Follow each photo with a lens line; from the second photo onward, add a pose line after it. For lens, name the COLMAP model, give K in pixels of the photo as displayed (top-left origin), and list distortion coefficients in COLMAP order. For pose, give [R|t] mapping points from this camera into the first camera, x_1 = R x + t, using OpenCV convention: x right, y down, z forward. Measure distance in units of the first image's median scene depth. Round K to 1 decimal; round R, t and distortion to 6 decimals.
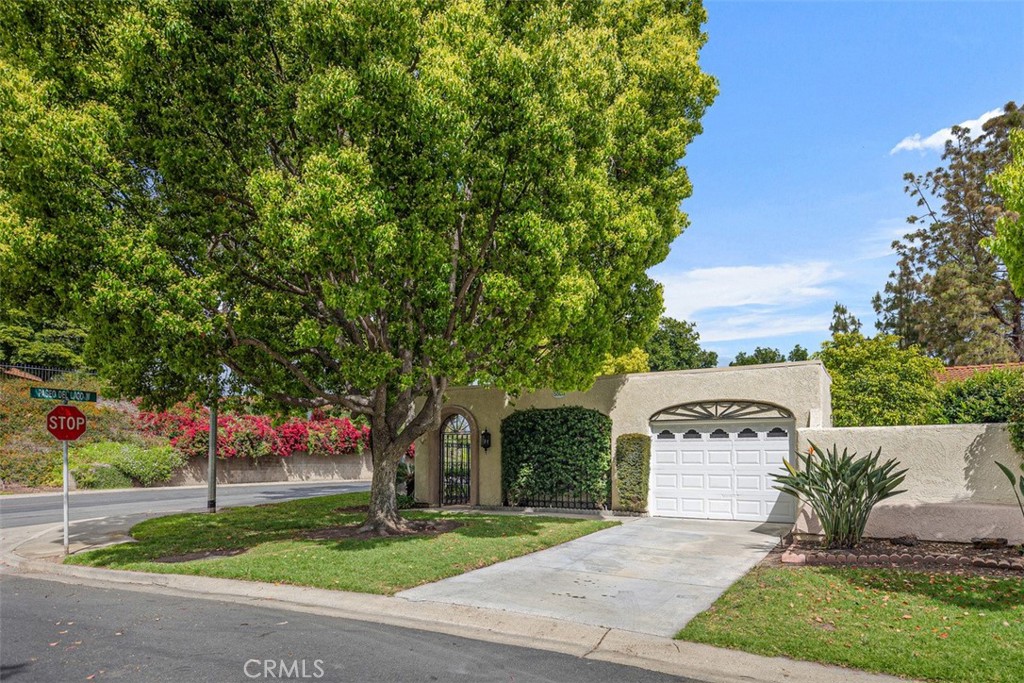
lens RADIAL K [[629.7, 0, 516.1], [0, 629.7, 347.7], [0, 0, 1]] dist [-0.000819, -0.002006]
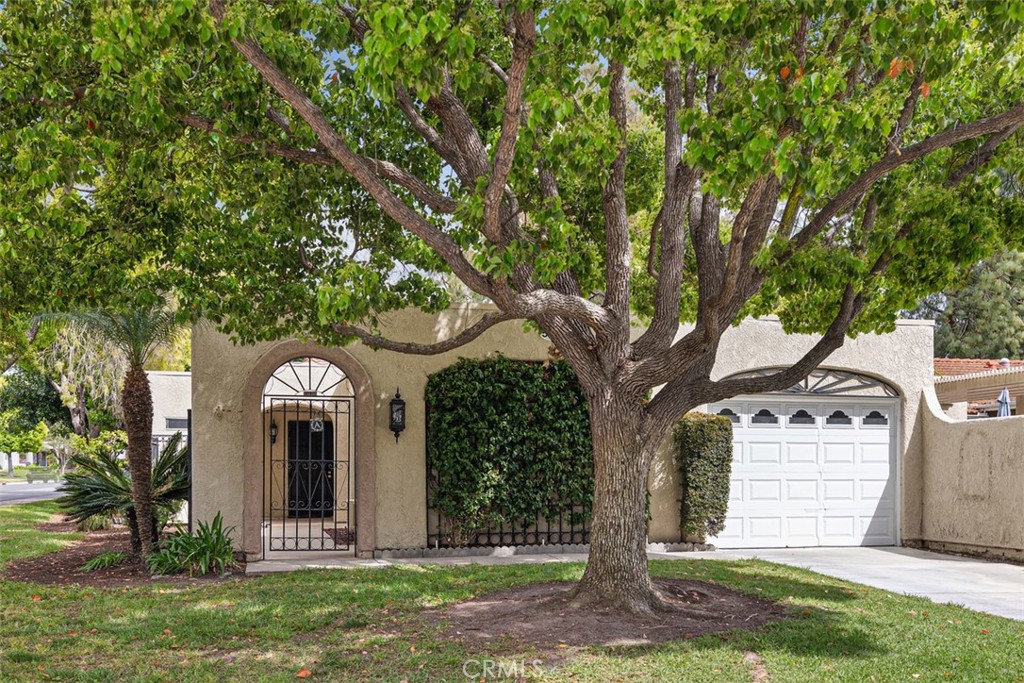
lens RADIAL K [[1029.0, 0, 510.4], [0, 1029.0, 339.8], [0, 0, 1]] dist [-0.001108, 0.000000]
pose [[0.724646, 0.083083, 0.684094, -0.618052], [-0.123359, 0.992310, 0.010155, 0.081919], [-0.677990, -0.091748, 0.729323, 0.426558]]
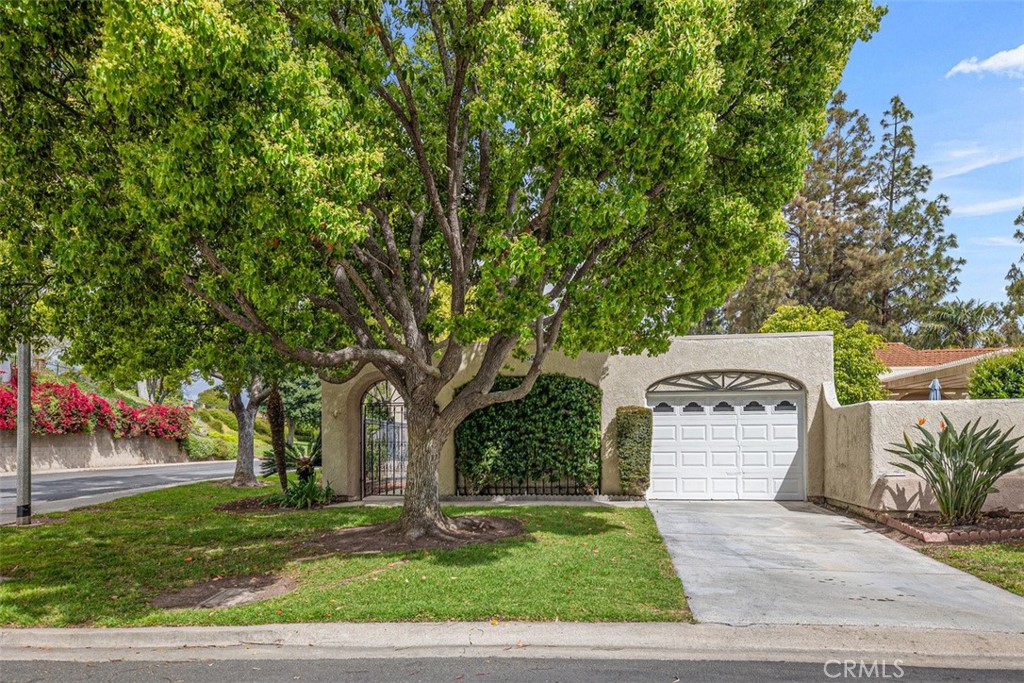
lens RADIAL K [[718.4, 0, 510.0], [0, 718.4, 338.1], [0, 0, 1]] dist [0.004692, 0.007320]
pose [[0.926602, 0.041458, 0.373752, -0.349310], [-0.056042, 0.998029, 0.028234, 0.024699], [-0.371845, -0.047108, 0.927099, 0.151811]]
